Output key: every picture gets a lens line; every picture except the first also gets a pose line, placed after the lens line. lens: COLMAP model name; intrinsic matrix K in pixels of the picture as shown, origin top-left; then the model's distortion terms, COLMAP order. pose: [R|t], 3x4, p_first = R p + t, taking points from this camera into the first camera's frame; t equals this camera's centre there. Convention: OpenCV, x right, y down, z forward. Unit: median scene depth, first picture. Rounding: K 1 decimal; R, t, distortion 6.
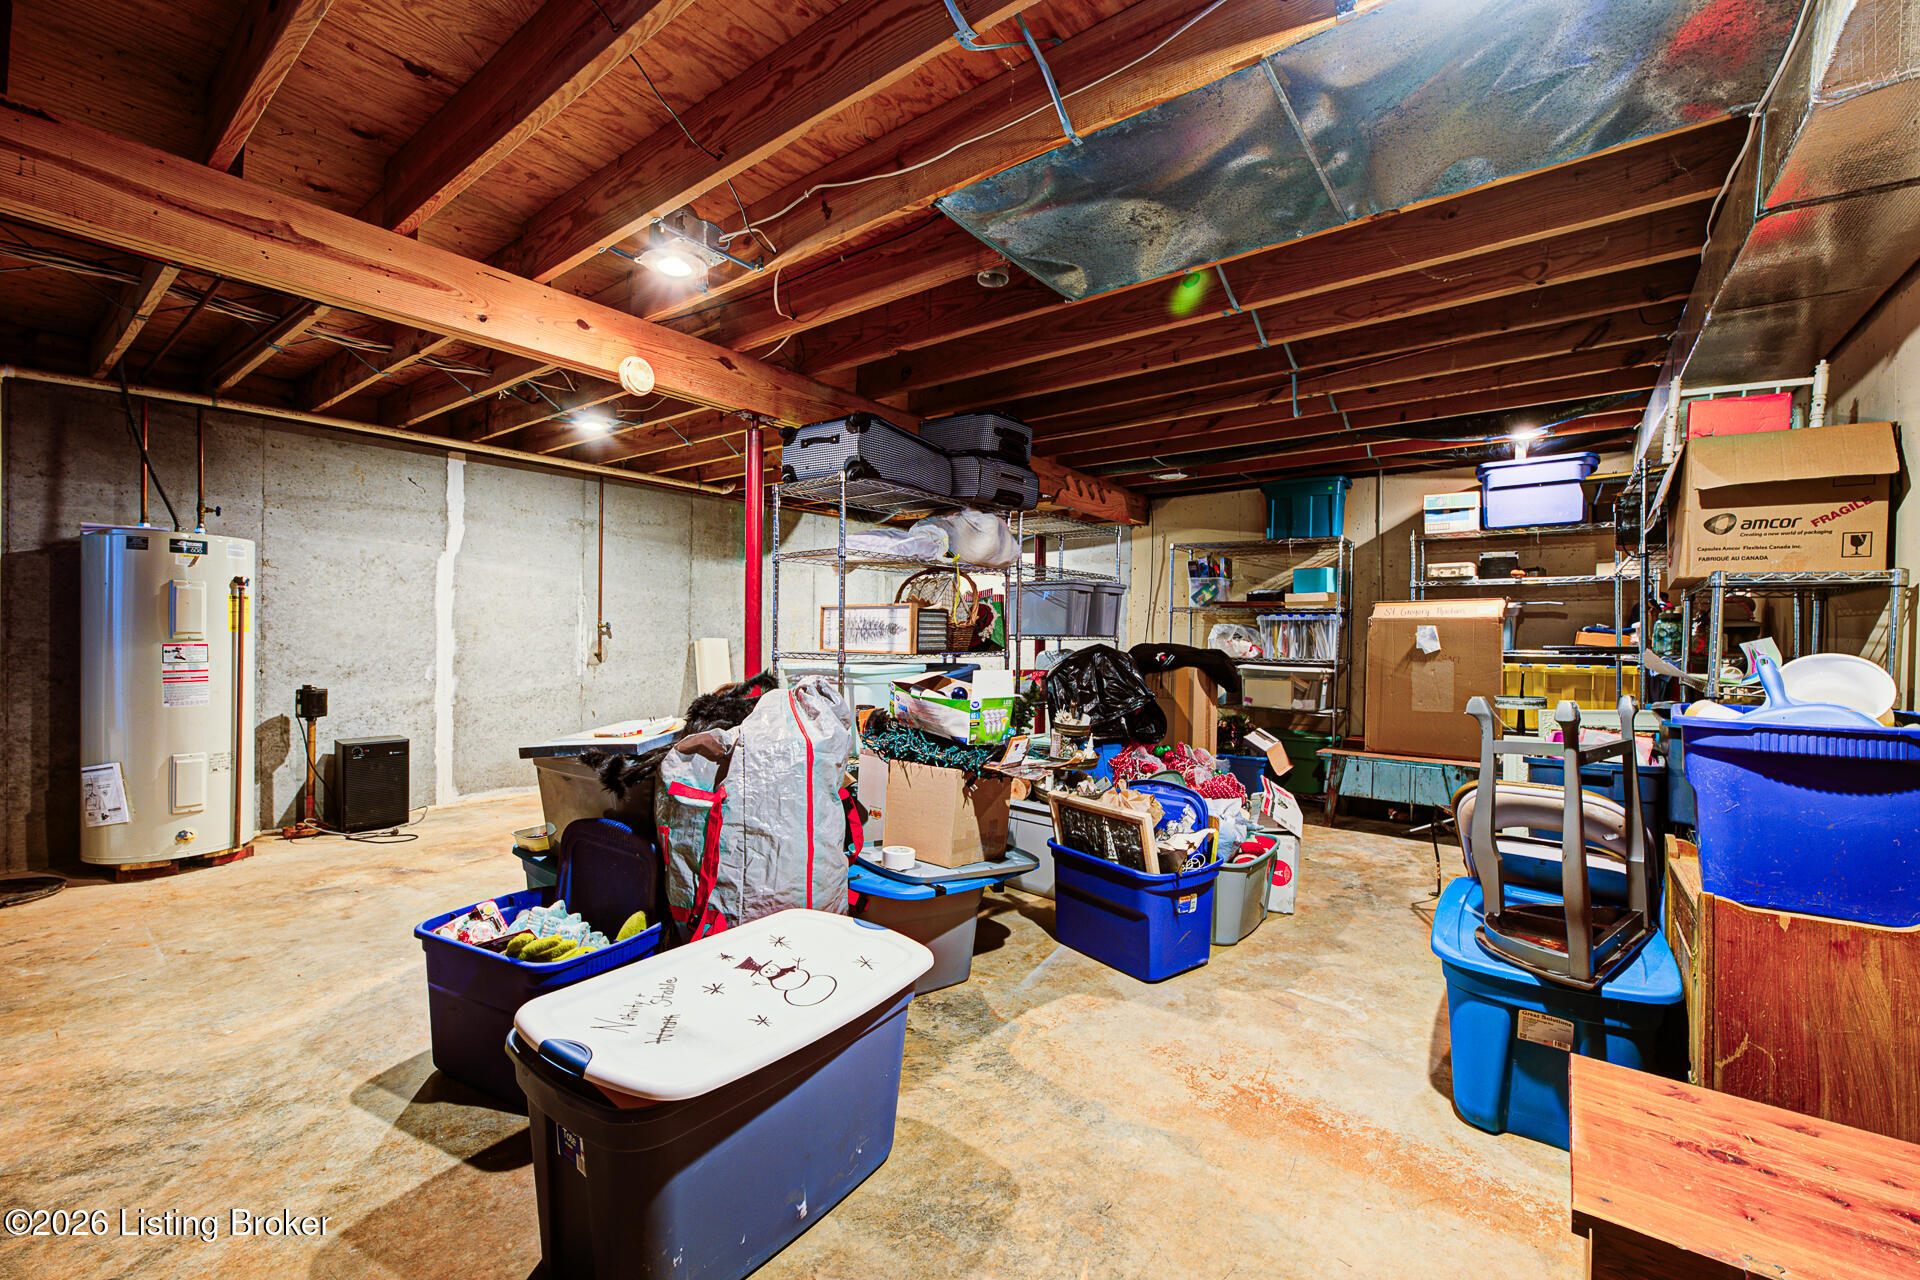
lens RADIAL K [[786.9, 0, 960.0], [0, 786.9, 640.0], [0, 0, 1]] dist [0.000043, 0.000004]
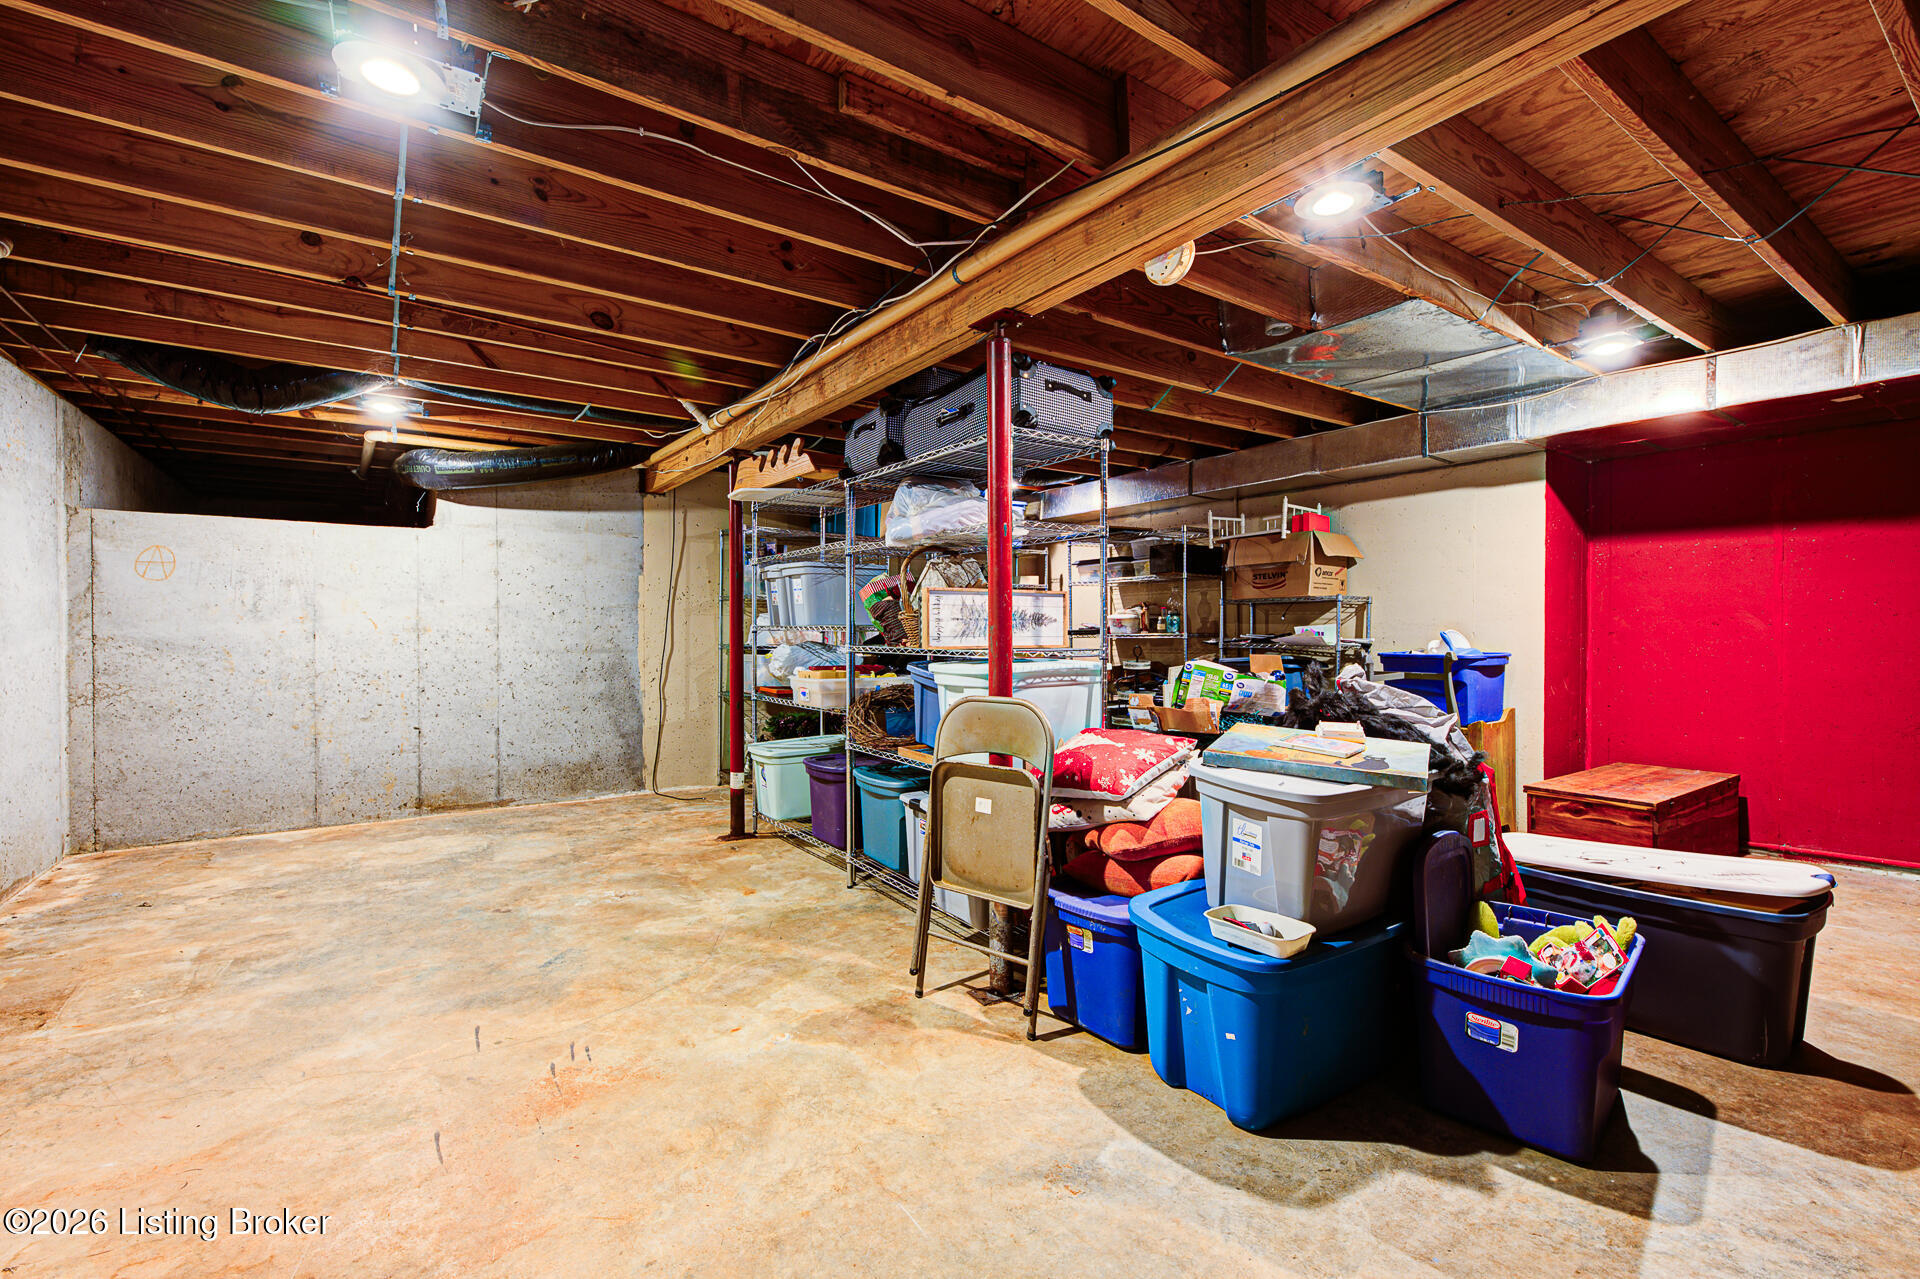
lens RADIAL K [[827.4, 0, 960.0], [0, 827.4, 639.5], [0, 0, 1]] dist [-0.000741, -0.000090]
pose [[0.306304, -0.019759, 0.951729, -1.074769], [0.006016, 0.999805, 0.018821, -0.011305], [-0.951915, -0.000039, 0.306363, 0.874590]]
